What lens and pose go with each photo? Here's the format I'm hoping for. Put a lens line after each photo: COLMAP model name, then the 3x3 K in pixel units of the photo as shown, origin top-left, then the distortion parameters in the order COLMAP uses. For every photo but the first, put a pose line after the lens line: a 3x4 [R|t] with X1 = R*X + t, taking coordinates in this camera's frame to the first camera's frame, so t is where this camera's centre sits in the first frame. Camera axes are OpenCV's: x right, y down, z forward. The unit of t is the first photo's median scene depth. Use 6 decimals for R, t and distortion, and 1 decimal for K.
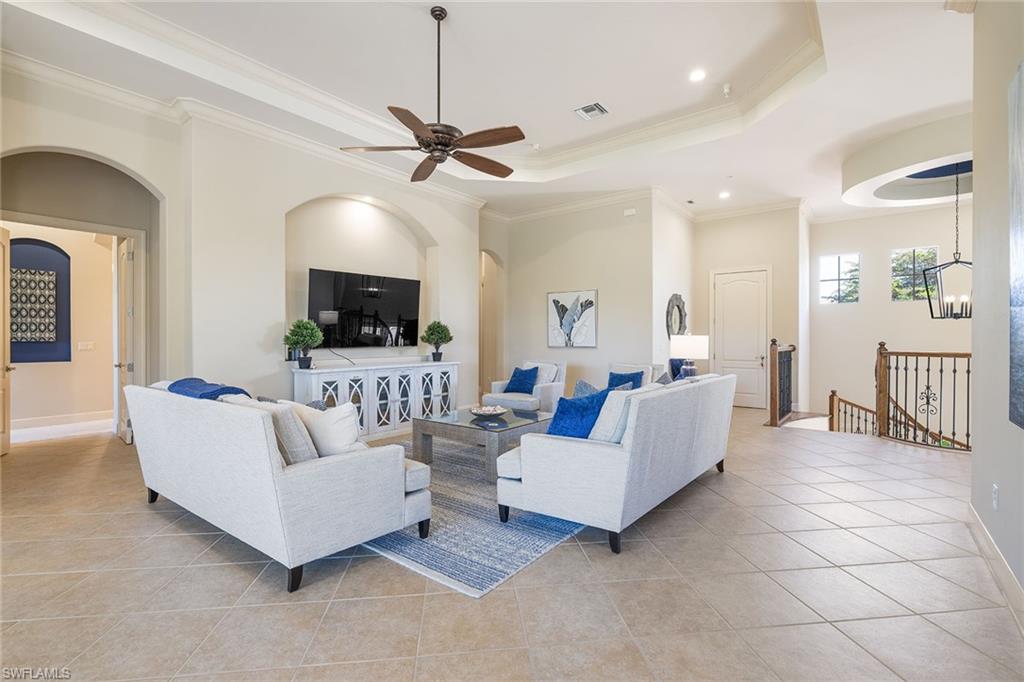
lens RADIAL K [[465.0, 0, 516.0], [0, 465.0, 346.5], [0, 0, 1]] dist [-0.002533, -0.000074]
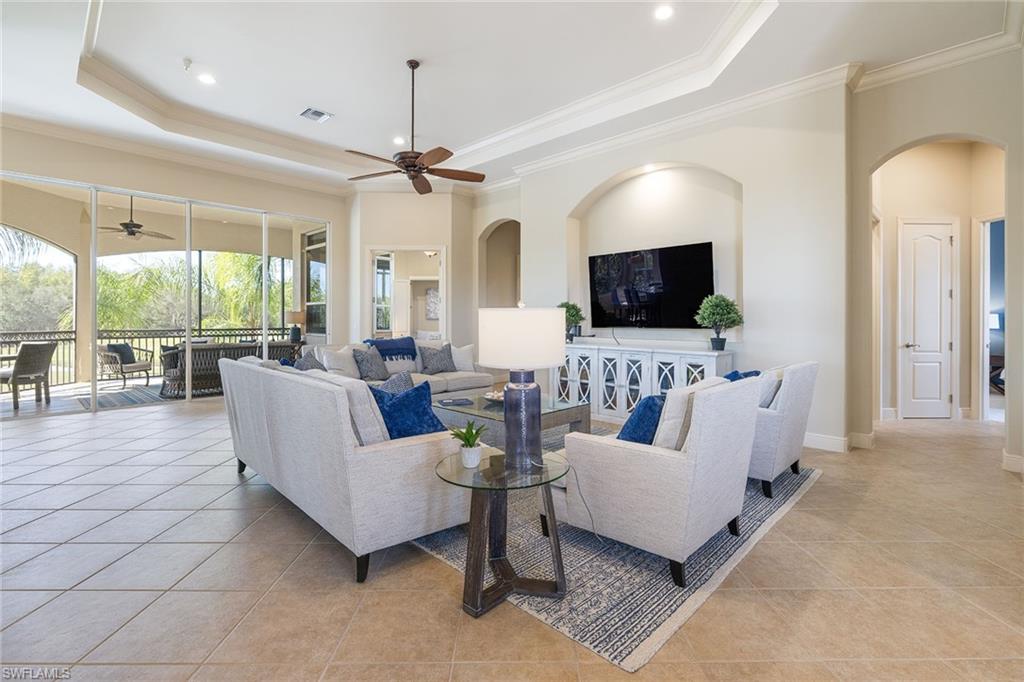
lens RADIAL K [[481.4, 0, 523.7], [0, 481.4, 323.1], [0, 0, 1]] dist [0.002496, 0.000179]
pose [[-0.106729, 0.010163, -0.994236, 0.715156], [-0.017464, 0.999774, 0.012094, -0.015966], [0.994135, 0.018654, -0.106528, 0.923216]]
